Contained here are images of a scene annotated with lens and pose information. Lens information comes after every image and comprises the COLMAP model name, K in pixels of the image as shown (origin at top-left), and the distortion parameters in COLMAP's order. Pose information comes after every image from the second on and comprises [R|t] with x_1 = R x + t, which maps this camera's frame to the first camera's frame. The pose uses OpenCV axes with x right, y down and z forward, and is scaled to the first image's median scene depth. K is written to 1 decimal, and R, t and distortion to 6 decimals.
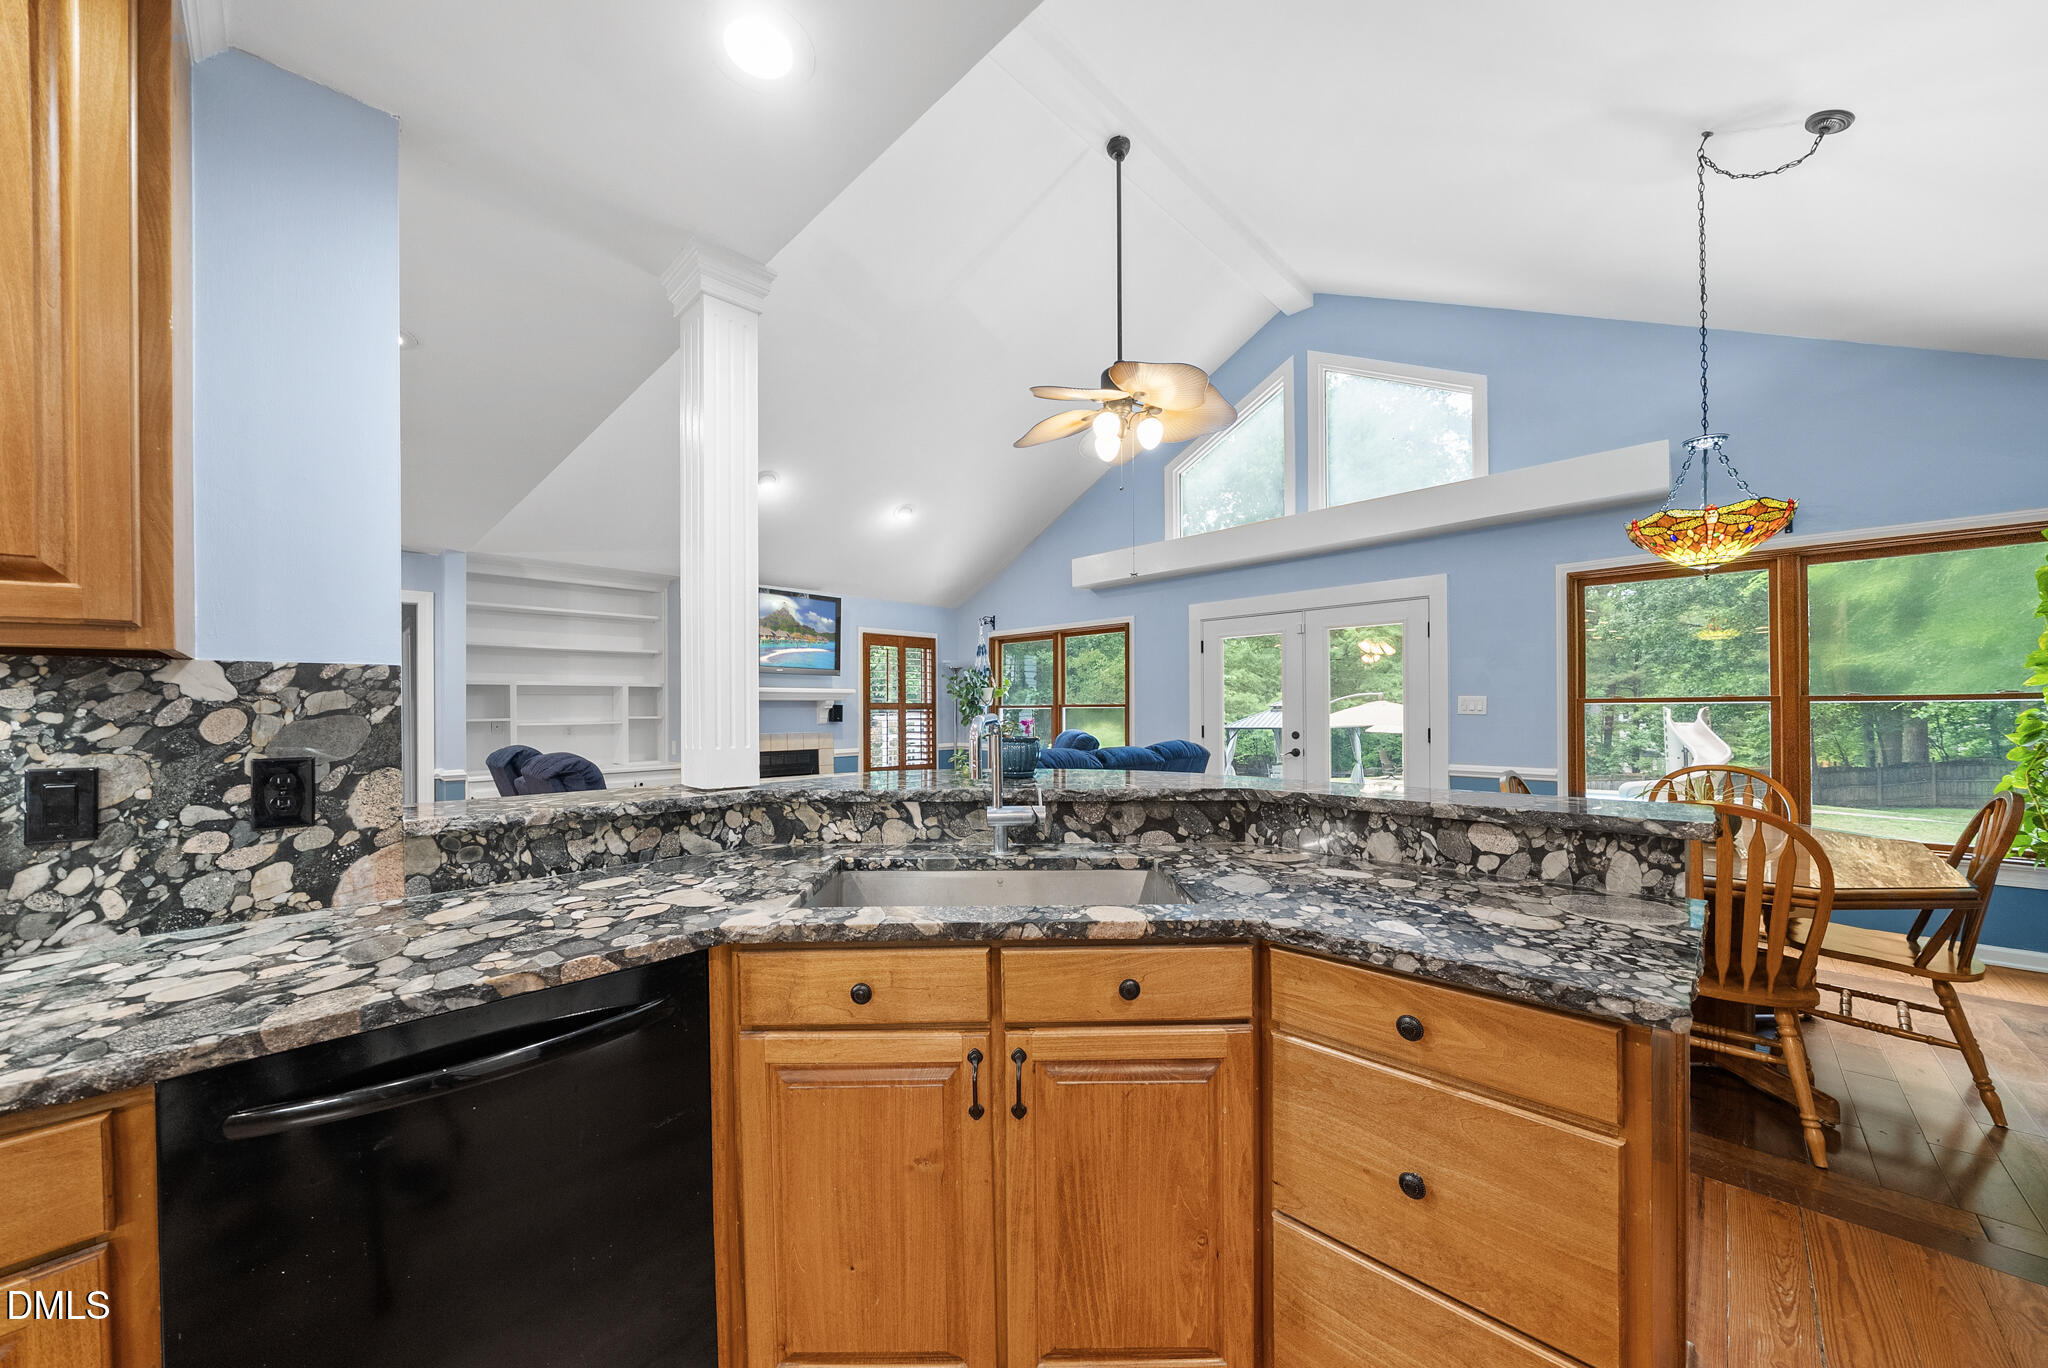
lens RADIAL K [[708.0, 0, 1009.0], [0, 708.0, 713.9], [0, 0, 1]] dist [-0.009488, 0.000581]
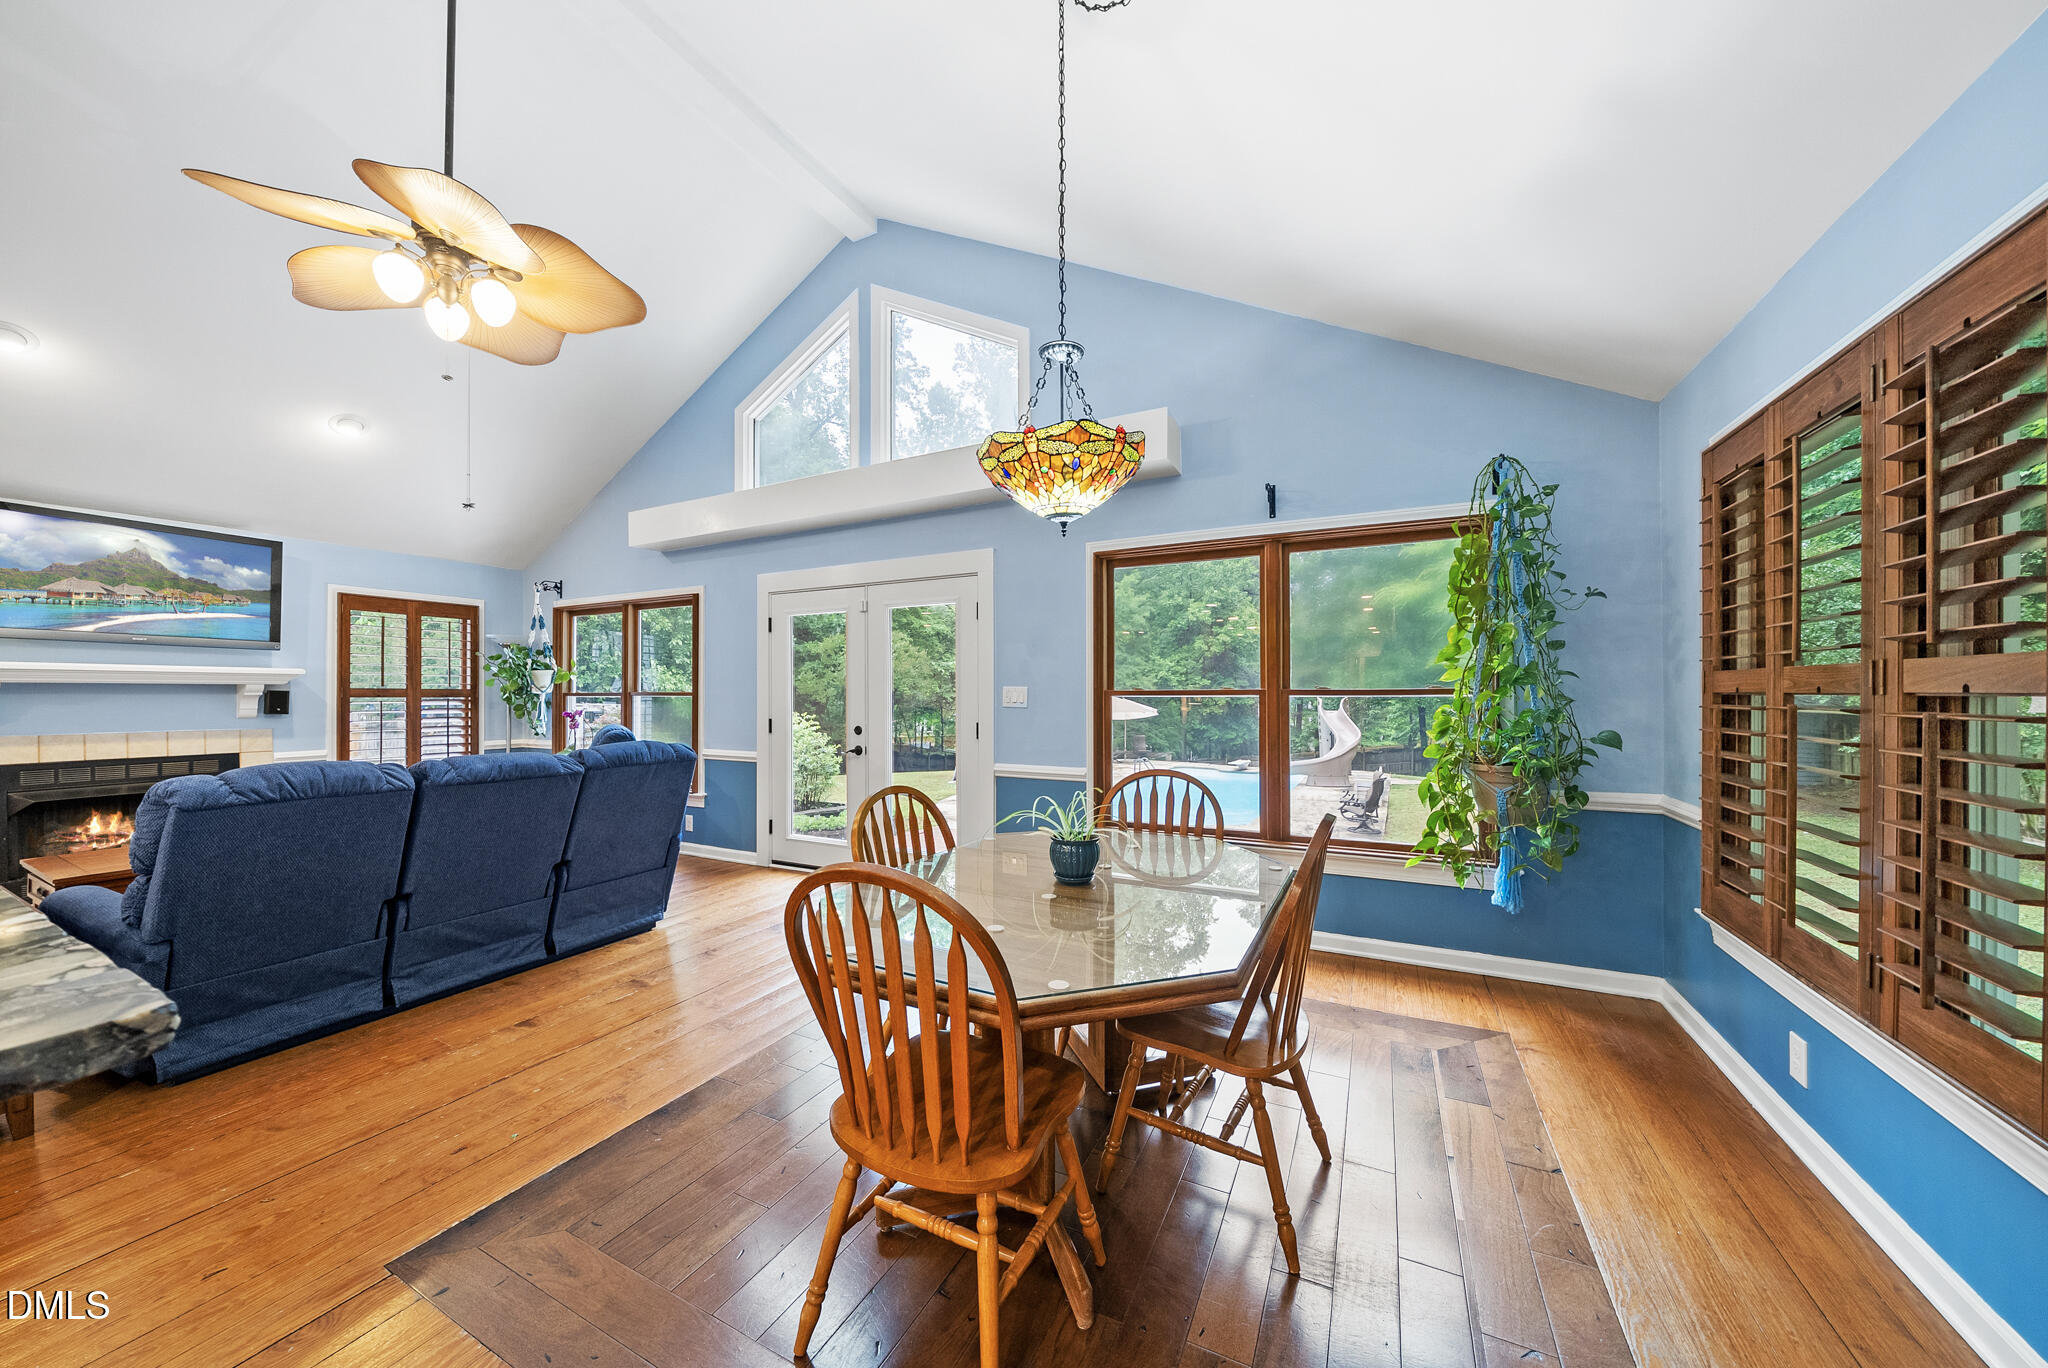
lens RADIAL K [[708.0, 0, 1017.1], [0, 708.0, 688.0], [0, 0, 1]] dist [-0.009488, 0.000581]
pose [[0.952516, 0.008138, 0.304380, 0.350770], [-0.002896, 0.999840, -0.017670, -0.007008], [-0.304475, 0.015950, 0.952387, 0.139670]]
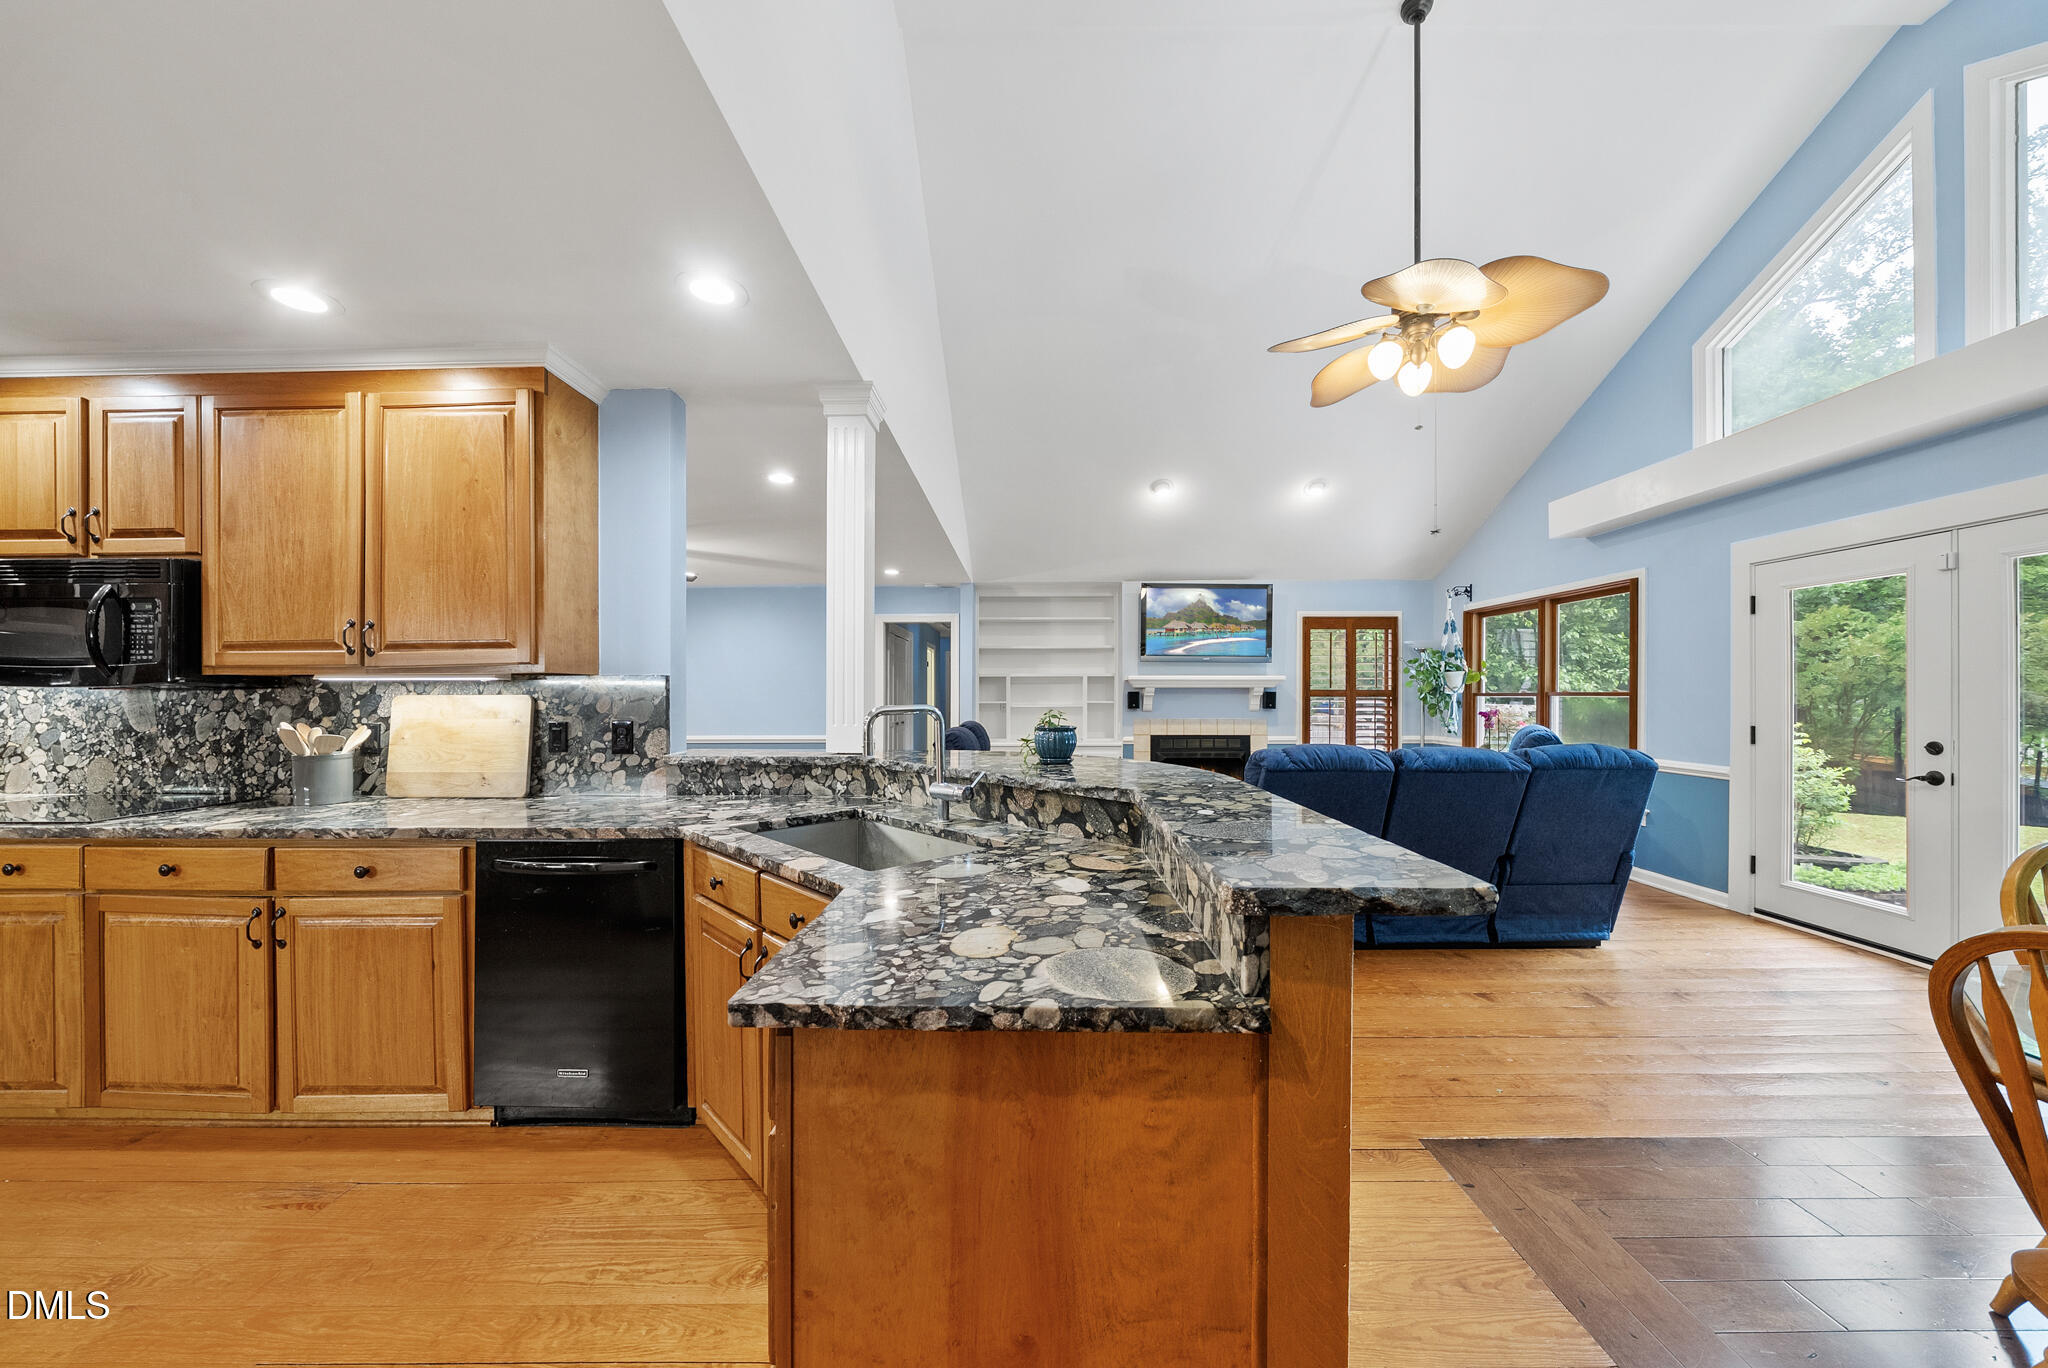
lens RADIAL K [[708.0, 0, 1027.7], [0, 708.0, 696.7], [0, 0, 1]] dist [-0.009488, 0.000581]
pose [[0.703663, 0.008448, -0.710484, 0.309075], [-0.010020, 0.999948, 0.001966, -0.006006], [0.710464, 0.005736, 0.703711, 0.087190]]
